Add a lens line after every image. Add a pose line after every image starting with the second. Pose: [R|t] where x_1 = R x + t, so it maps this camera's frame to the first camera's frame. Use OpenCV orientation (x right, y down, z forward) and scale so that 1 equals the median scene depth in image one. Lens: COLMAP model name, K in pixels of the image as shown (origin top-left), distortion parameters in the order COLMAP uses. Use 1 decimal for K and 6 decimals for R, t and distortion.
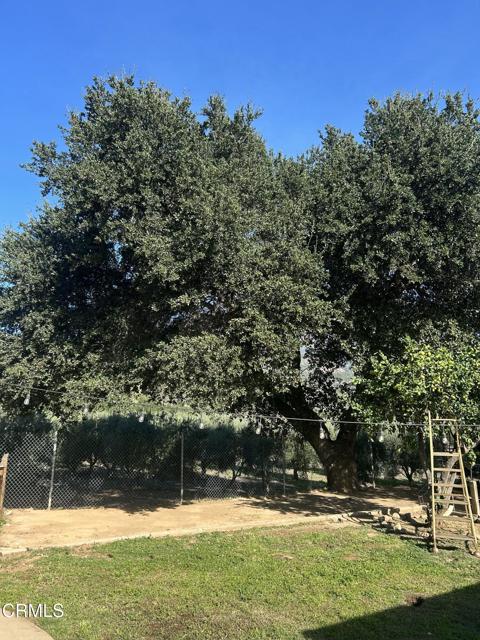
lens RADIAL K [[480.5, 0, 240.0], [0, 480.5, 320.0], [0, 0, 1]] dist [0.064211, 0.002763]
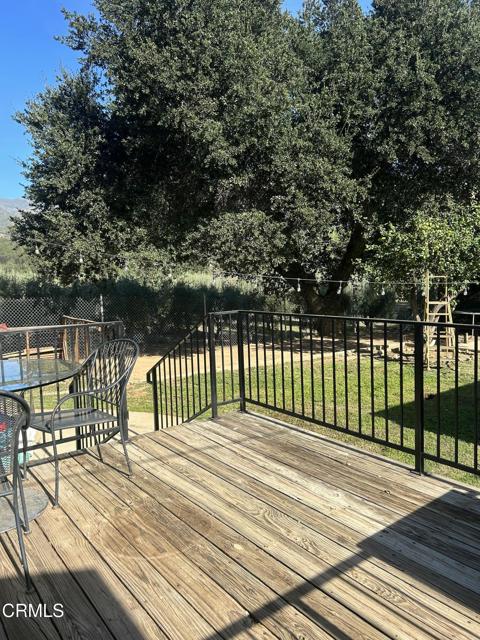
lens RADIAL K [[485.4, 0, 240.9], [0, 485.4, 310.9], [0, 0, 1]] dist [-0.003374, 0.041389]
pose [[0.993395, -0.038109, 0.108229, -0.226906], [0.007749, 0.963363, 0.268087, -0.050385], [-0.114481, -0.265478, 0.957296, -0.168136]]
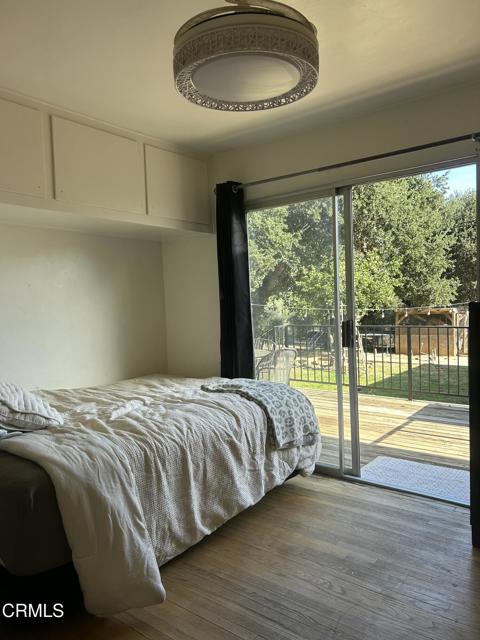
lens RADIAL K [[480.5, 0, 240.0], [0, 480.5, 320.0], [0, 0, 1]] dist [0.064211, 0.002763]
pose [[0.931309, -0.043171, 0.361662, -0.539797], [-0.041804, 0.973720, 0.223878, -0.107696], [-0.361823, -0.223619, 0.905030, -0.401150]]
